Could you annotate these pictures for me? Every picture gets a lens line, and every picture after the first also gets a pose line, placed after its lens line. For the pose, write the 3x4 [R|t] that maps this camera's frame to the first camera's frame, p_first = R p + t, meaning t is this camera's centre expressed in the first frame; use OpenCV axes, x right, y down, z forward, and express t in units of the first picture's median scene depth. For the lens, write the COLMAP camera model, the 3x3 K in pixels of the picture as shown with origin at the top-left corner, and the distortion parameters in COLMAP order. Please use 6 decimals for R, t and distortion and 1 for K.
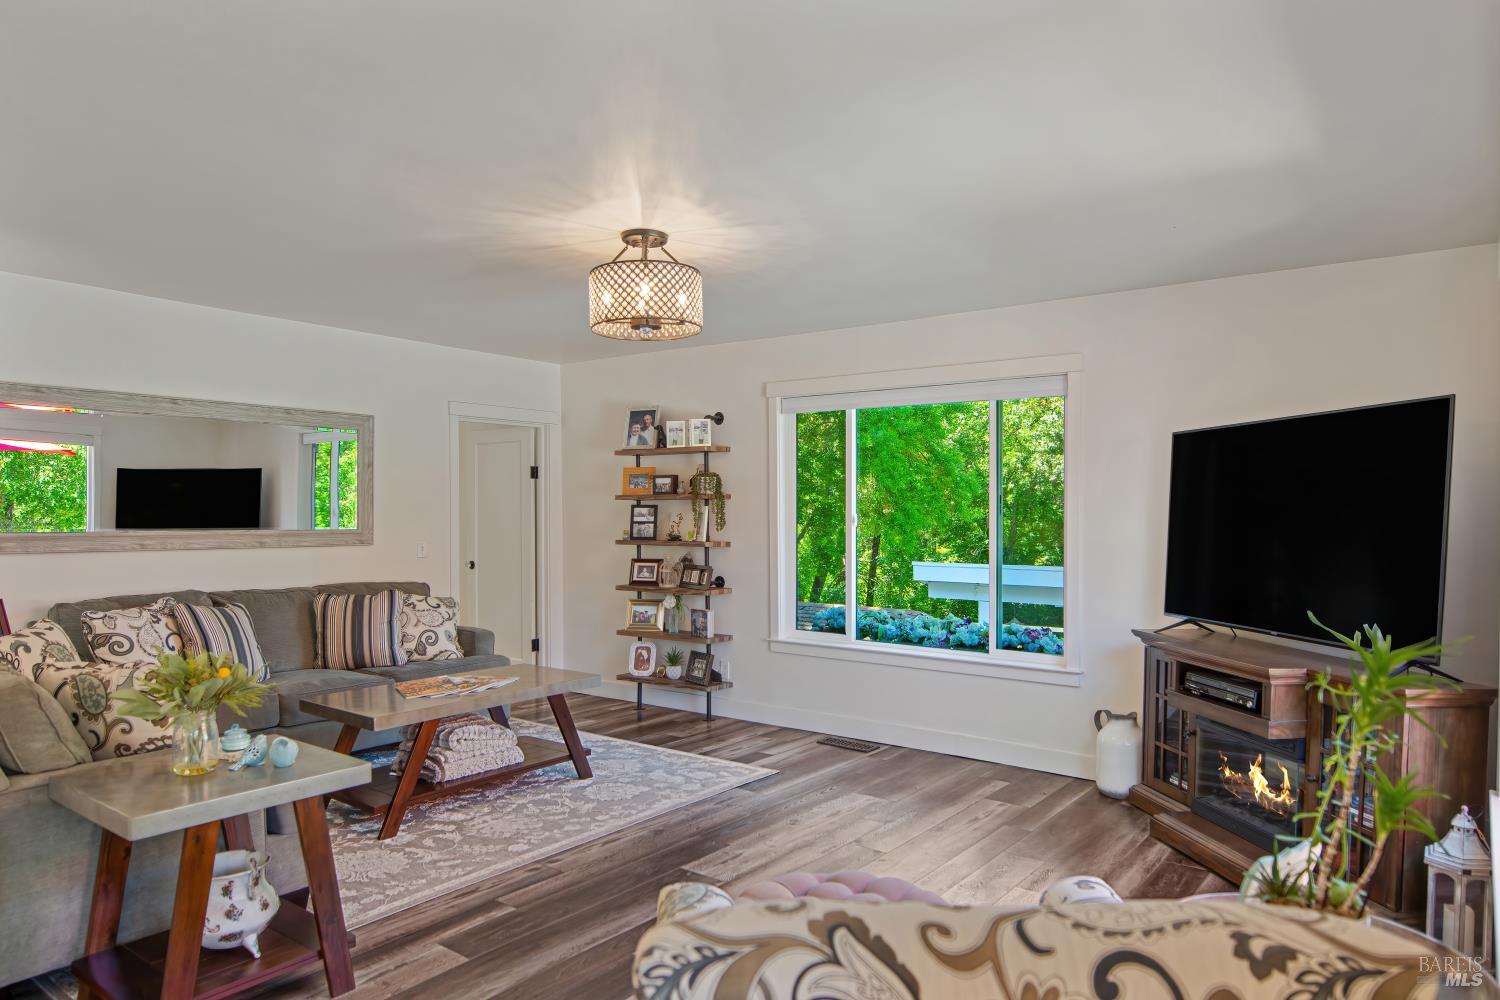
lens RADIAL K [[929.7, 0, 751.3], [0, 929.7, 506.2], [0, 0, 1]] dist [-0.029491, -0.001035]
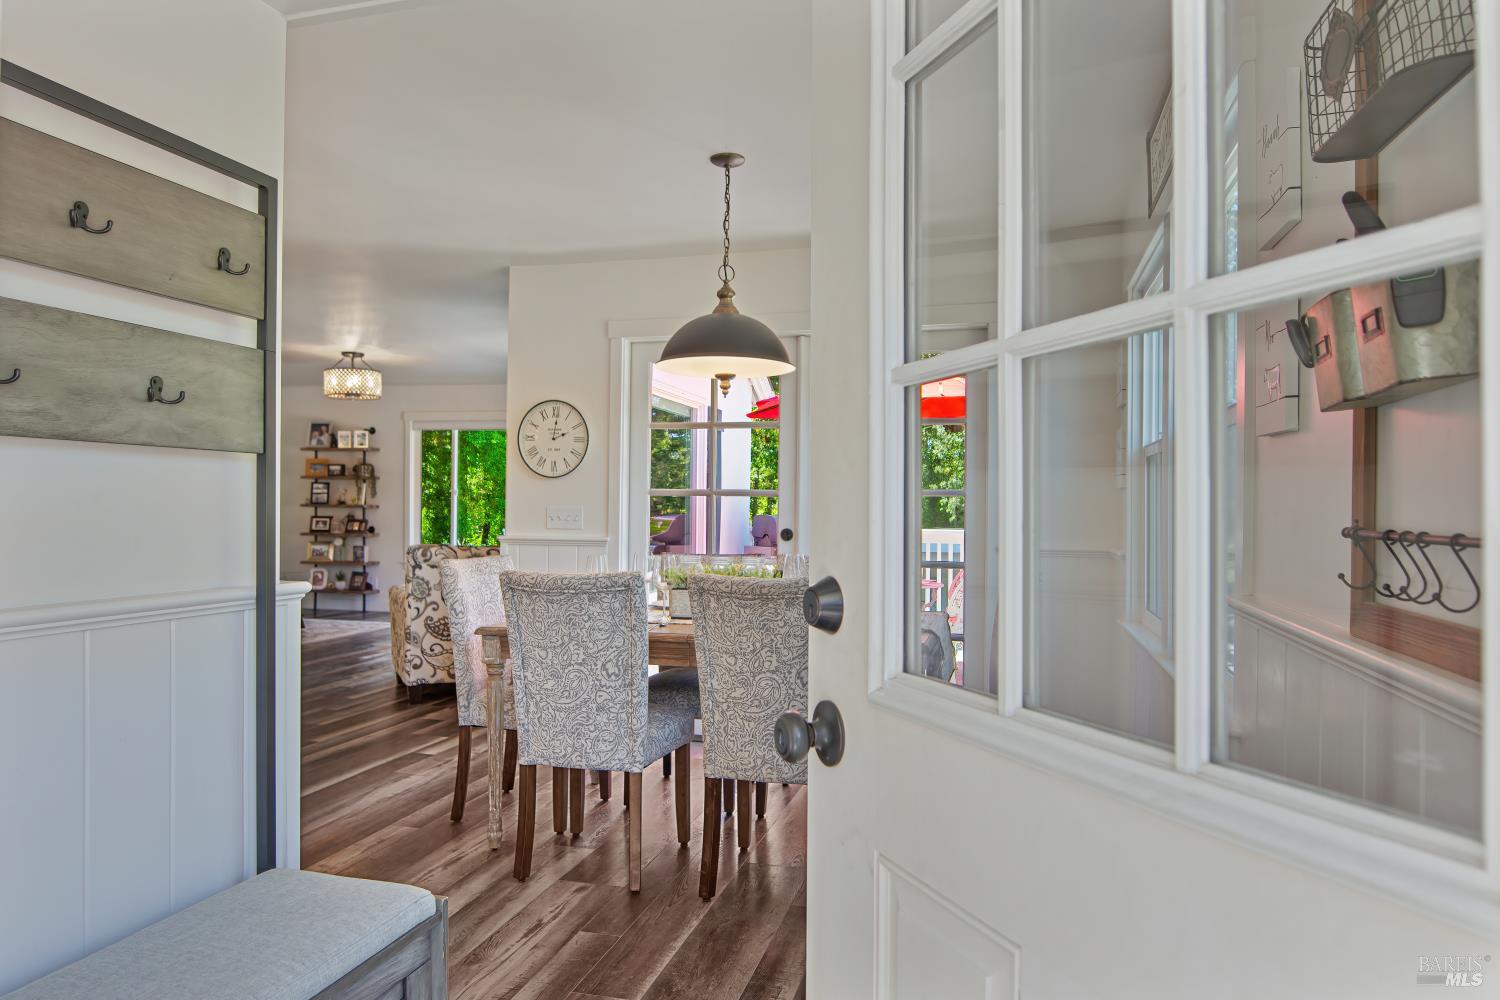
lens RADIAL K [[932.6, 0, 752.4], [0, 932.6, 510.7], [0, 0, 1]] dist [0.002105, -0.000413]
pose [[0.918965, 0.008789, 0.394242, -0.066327], [-0.013251, 0.999875, 0.008596, 0.024596], [-0.394117, -0.013123, 0.918967, -0.788237]]
